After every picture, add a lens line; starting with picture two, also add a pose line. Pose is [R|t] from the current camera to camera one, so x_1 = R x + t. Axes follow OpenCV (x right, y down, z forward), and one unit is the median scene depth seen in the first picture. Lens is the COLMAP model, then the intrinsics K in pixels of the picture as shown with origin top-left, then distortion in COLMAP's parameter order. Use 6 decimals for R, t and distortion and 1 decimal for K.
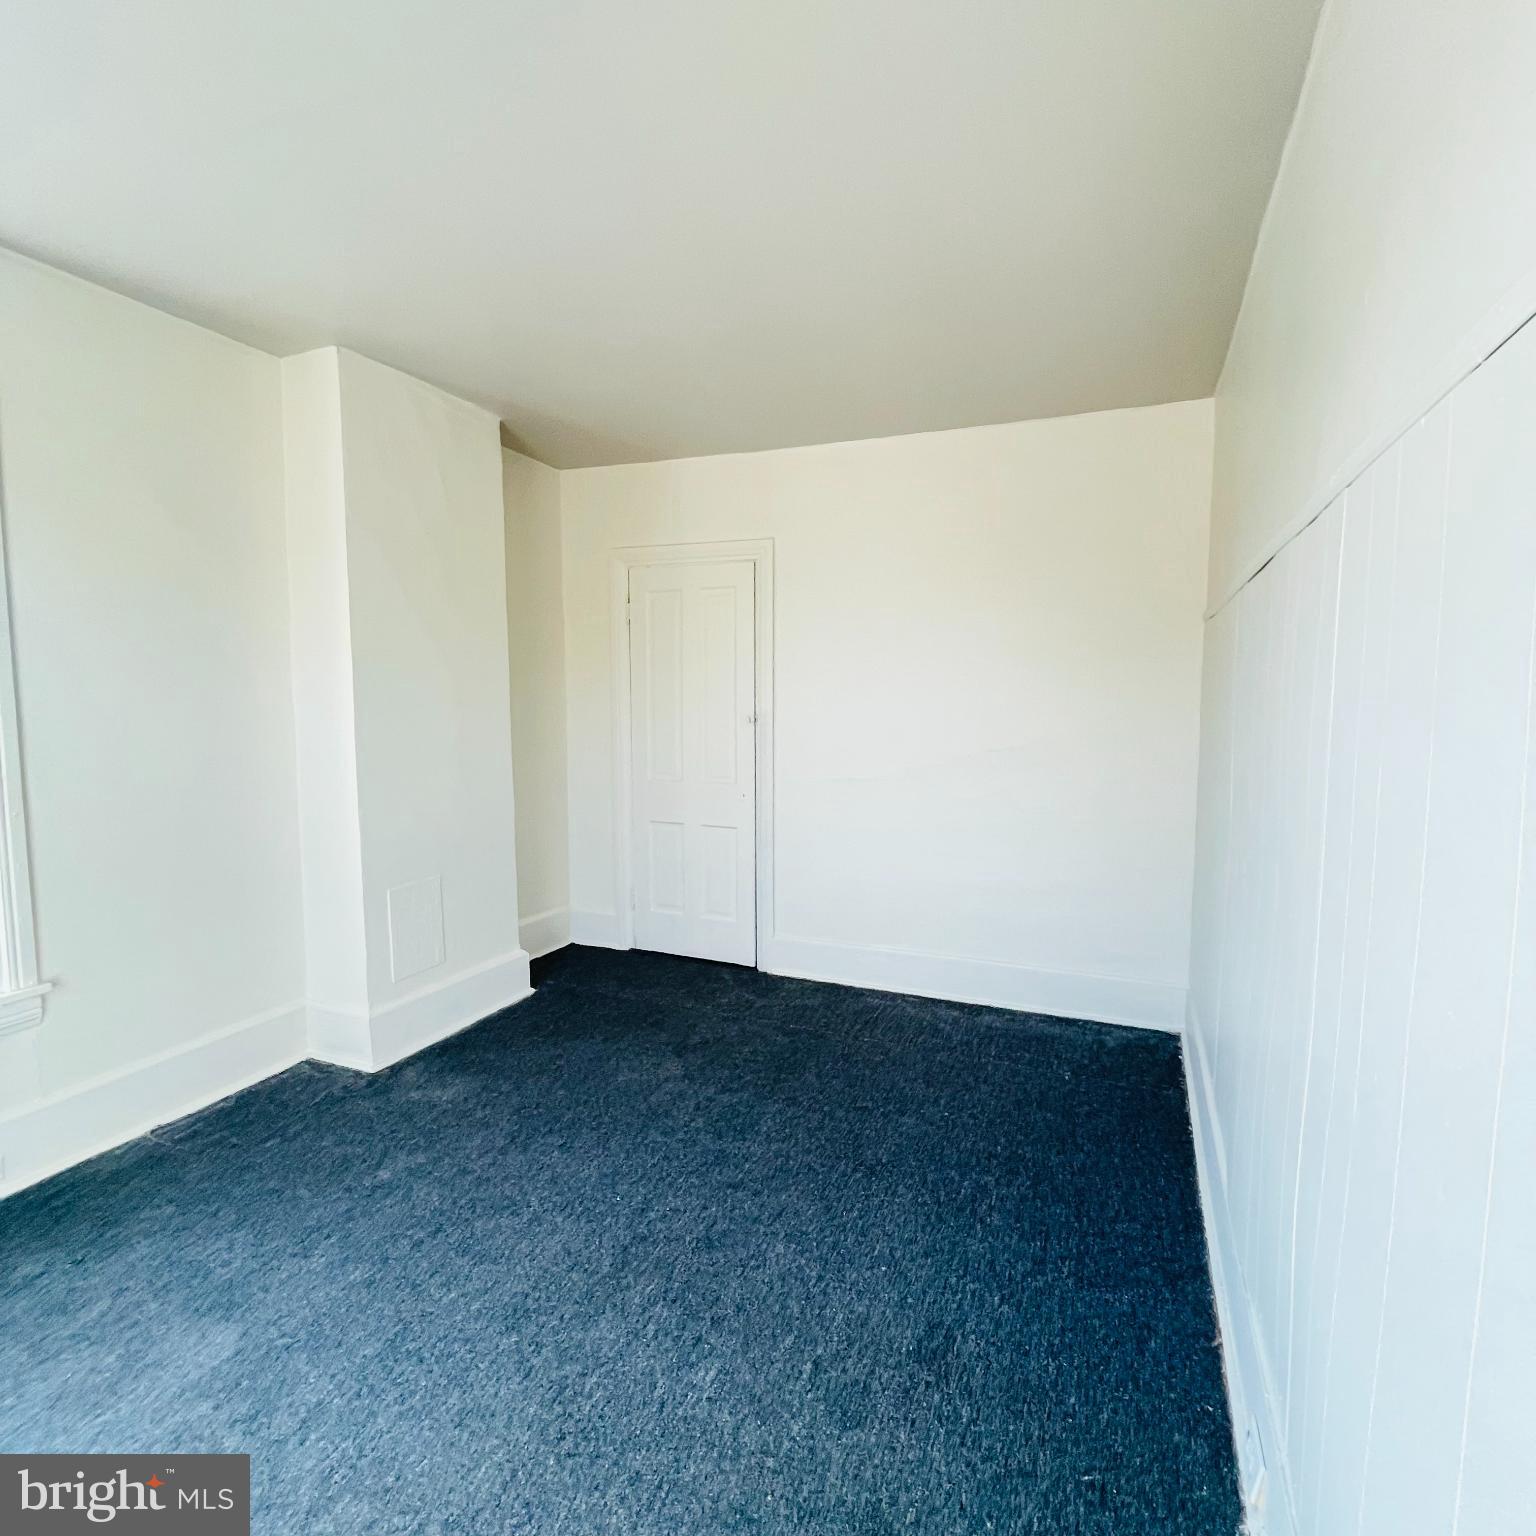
lens RADIAL K [[827.5, 0, 768.6], [0, 827.5, 768.5], [0, 0, 1]] dist [-0.002001, -0.000395]
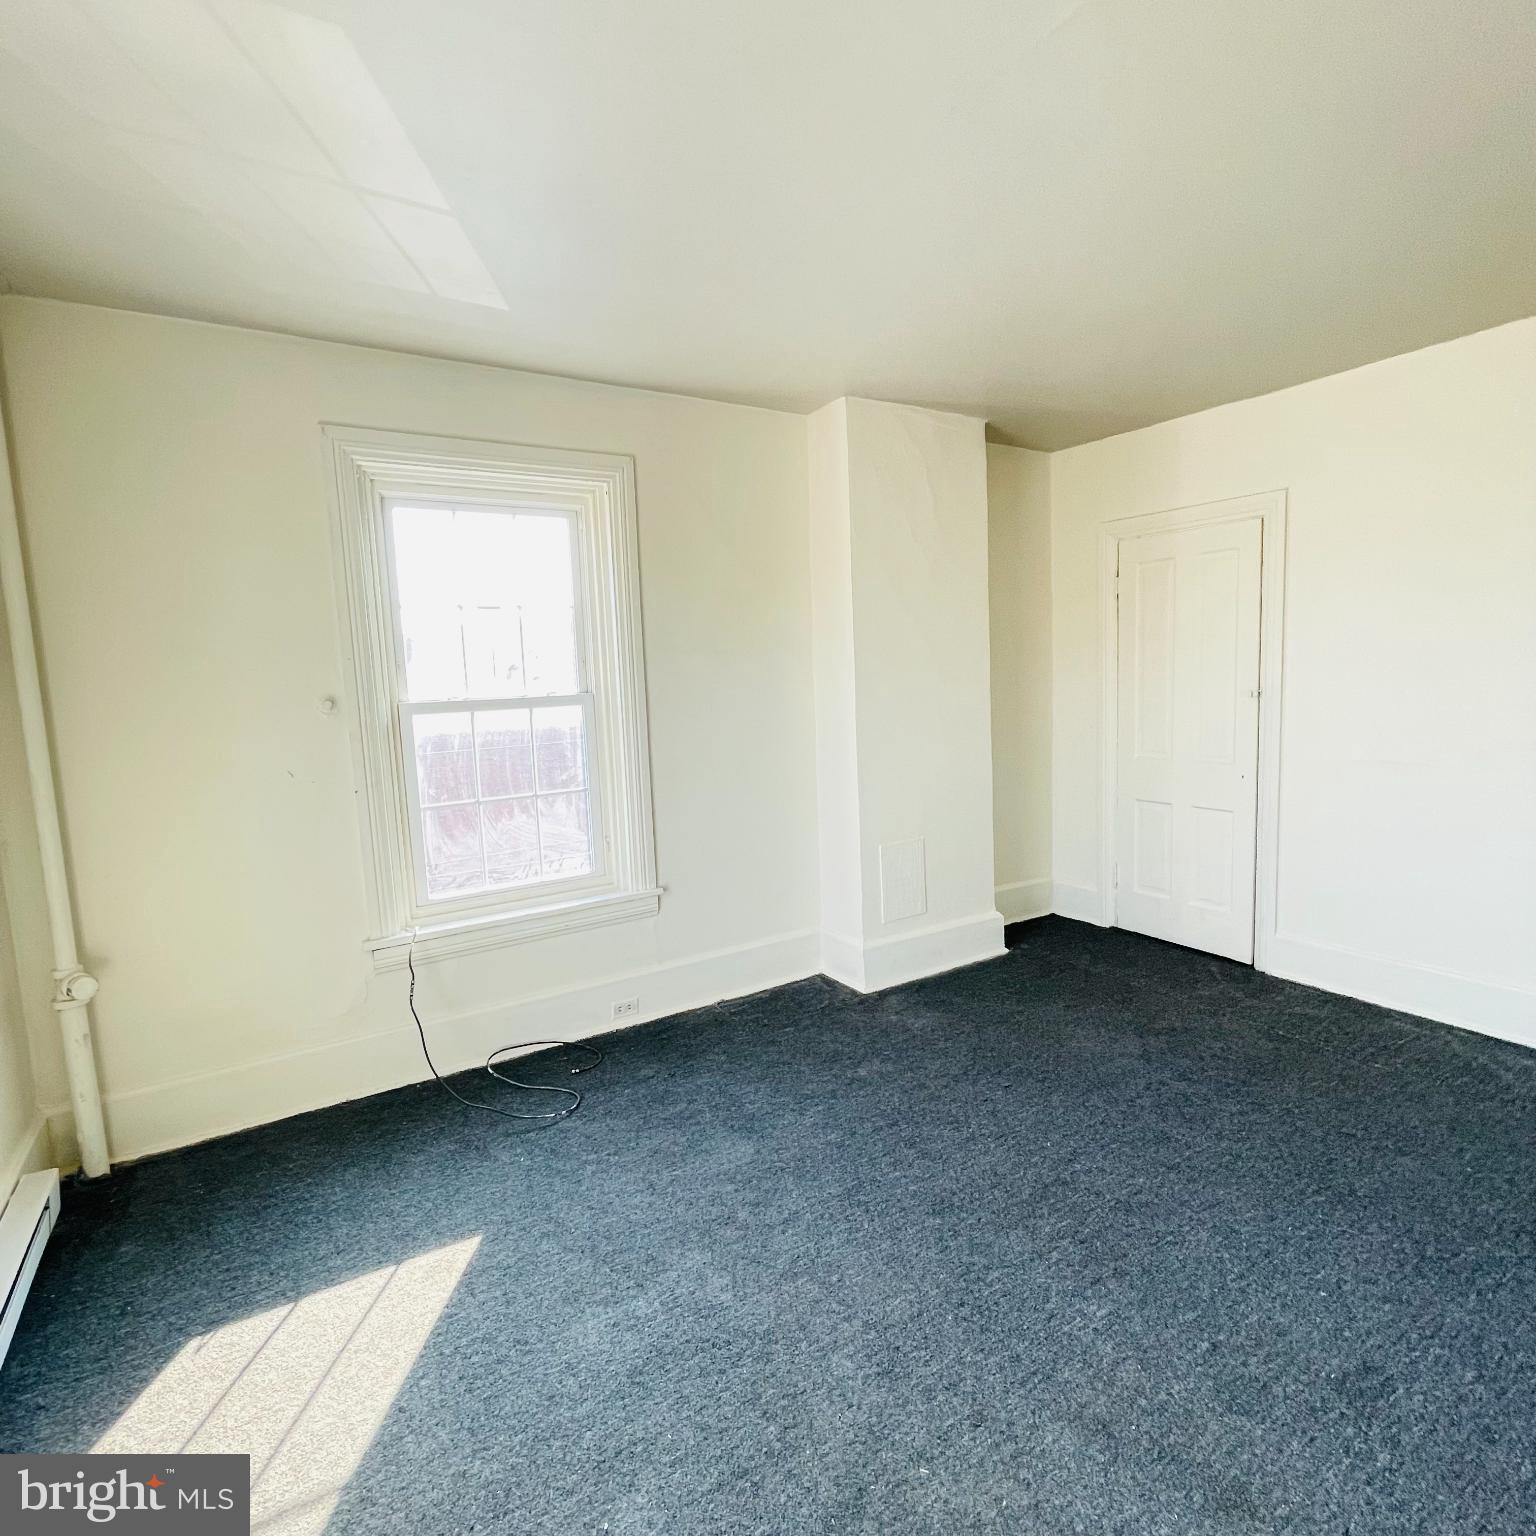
lens RADIAL K [[830.5, 0, 772.1], [0, 830.5, 767.8], [0, 0, 1]] dist [-0.003911, 0.000519]
pose [[0.816524, 0.029564, -0.576554, 0.125061], [-0.009842, 0.999256, 0.037301, -0.010895], [0.577227, -0.024782, 0.816208, -0.081794]]
